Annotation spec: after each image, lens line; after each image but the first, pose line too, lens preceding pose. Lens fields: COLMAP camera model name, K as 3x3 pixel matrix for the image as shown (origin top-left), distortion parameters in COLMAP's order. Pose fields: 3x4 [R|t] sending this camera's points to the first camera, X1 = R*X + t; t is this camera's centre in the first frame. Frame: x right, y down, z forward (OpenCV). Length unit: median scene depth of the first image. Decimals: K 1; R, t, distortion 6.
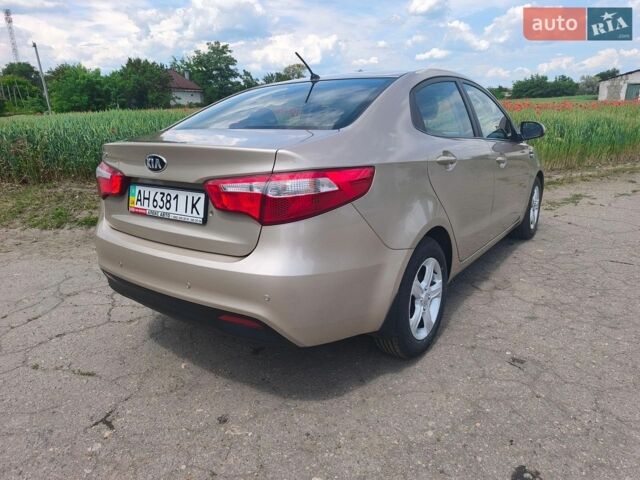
lens RADIAL K [[448.2, 0, 312.5], [0, 448.2, 250.8], [0, 0, 1]] dist [0.019682, -0.020791]
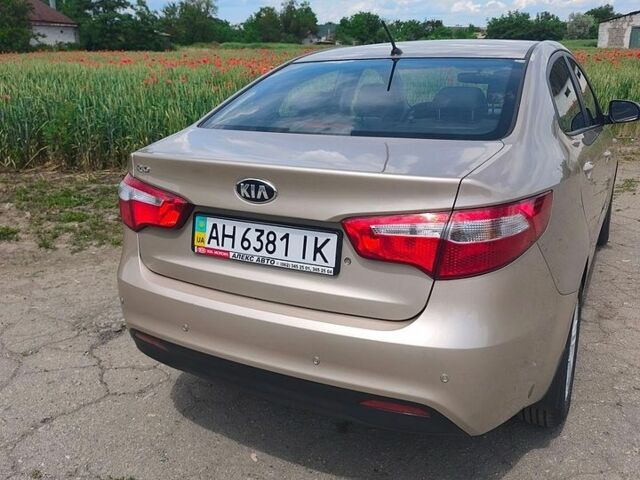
lens RADIAL K [[600.7, 0, 311.6], [0, 600.7, 253.2], [0, 0, 1]] dist [0.006805, 0.000000]
pose [[0.991117, -0.032740, 0.128899, -0.318967], [0.030457, 0.999343, 0.019639, -0.091510], [-0.129458, -0.015539, 0.991463, 0.033622]]
